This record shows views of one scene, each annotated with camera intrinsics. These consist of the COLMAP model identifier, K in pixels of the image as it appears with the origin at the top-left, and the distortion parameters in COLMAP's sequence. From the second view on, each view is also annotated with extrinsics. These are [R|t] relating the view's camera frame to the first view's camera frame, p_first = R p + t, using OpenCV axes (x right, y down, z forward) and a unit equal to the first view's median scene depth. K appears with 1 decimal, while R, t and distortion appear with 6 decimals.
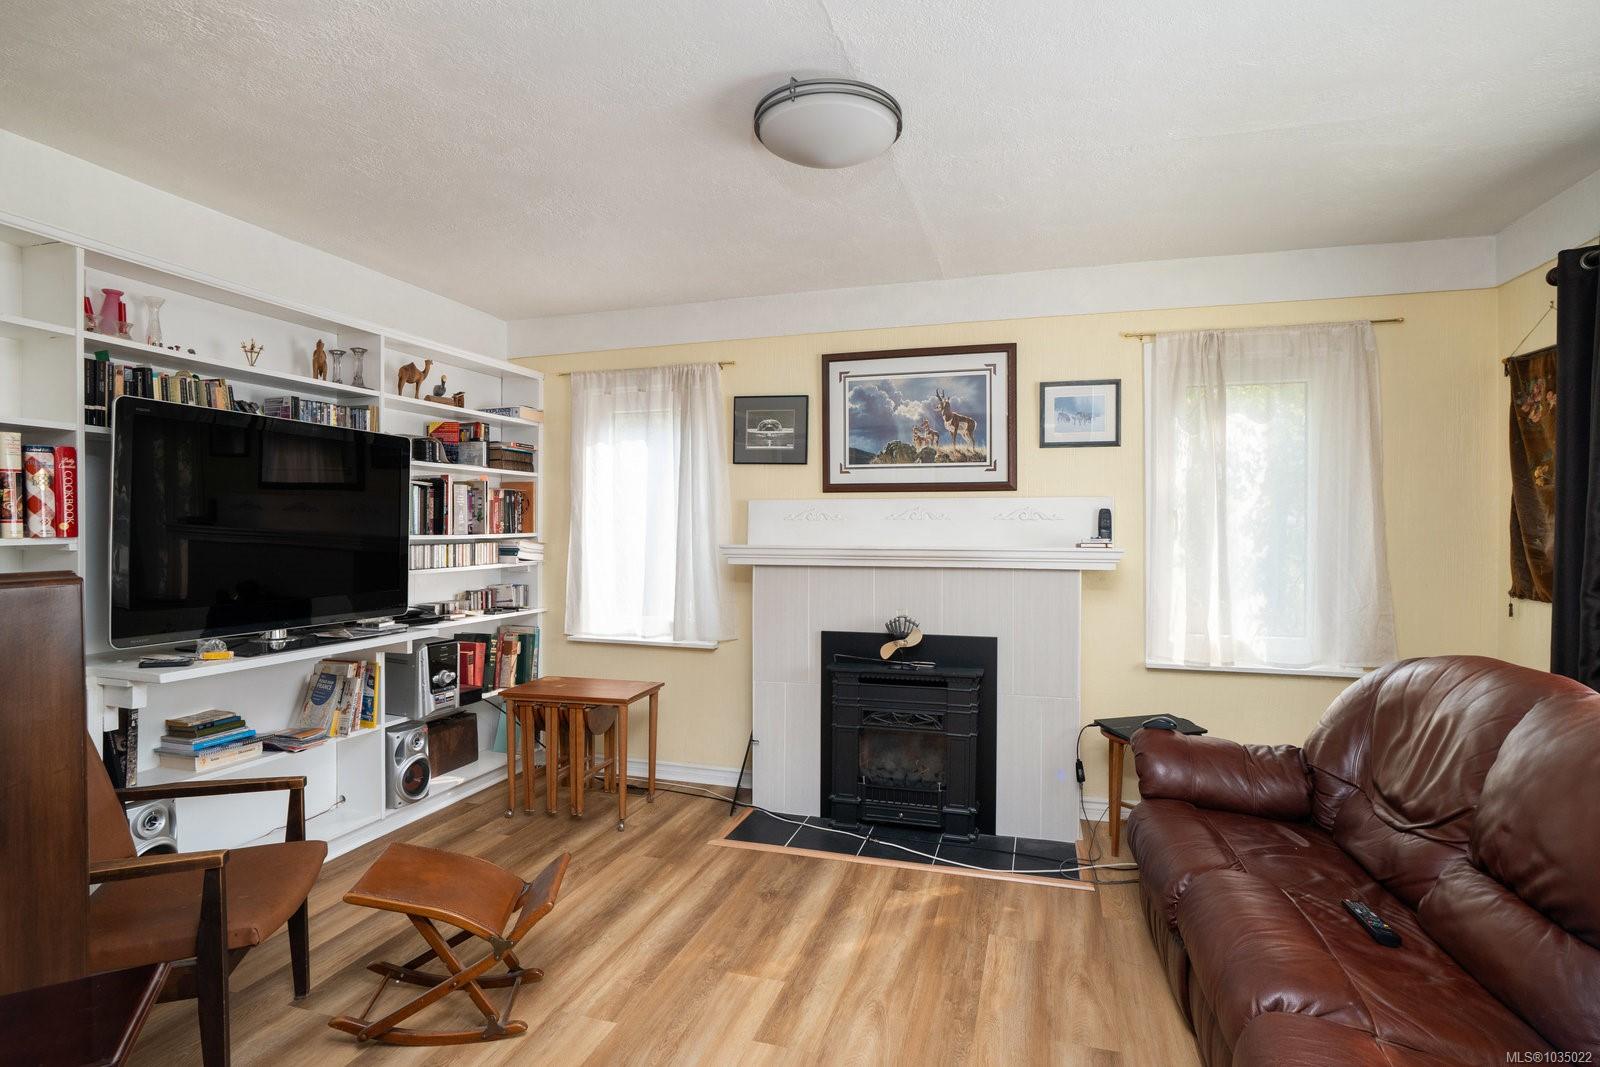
lens RADIAL K [[825.9, 0, 800.0], [0, 825.9, 533.5], [0, 0, 1]] dist [-0.054374, 0.031610]
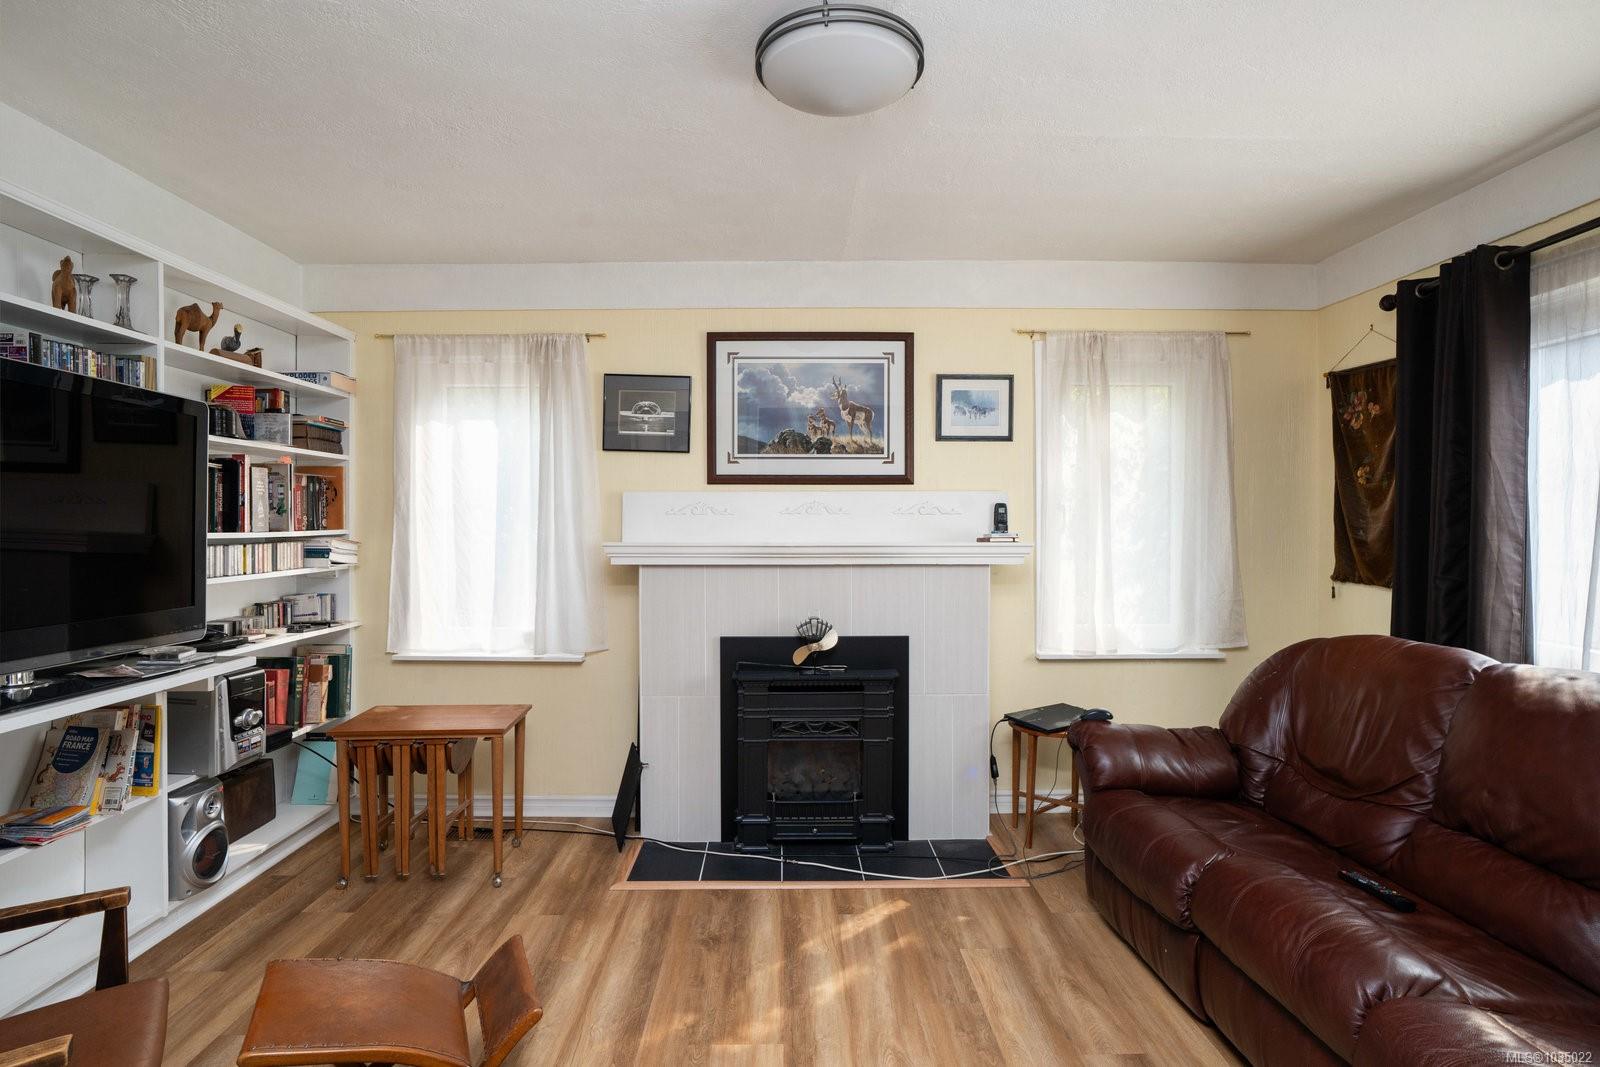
lens RADIAL K [[832.3, 0, 800.0], [0, 832.3, 533.5], [0, 0, 1]] dist [-0.051333, 0.035144]
pose [[0.951609, -0.005476, 0.307263, -0.176366], [0.004761, 0.999984, 0.003078, 0.002950], [-0.307275, -0.001466, 0.951620, 0.109082]]
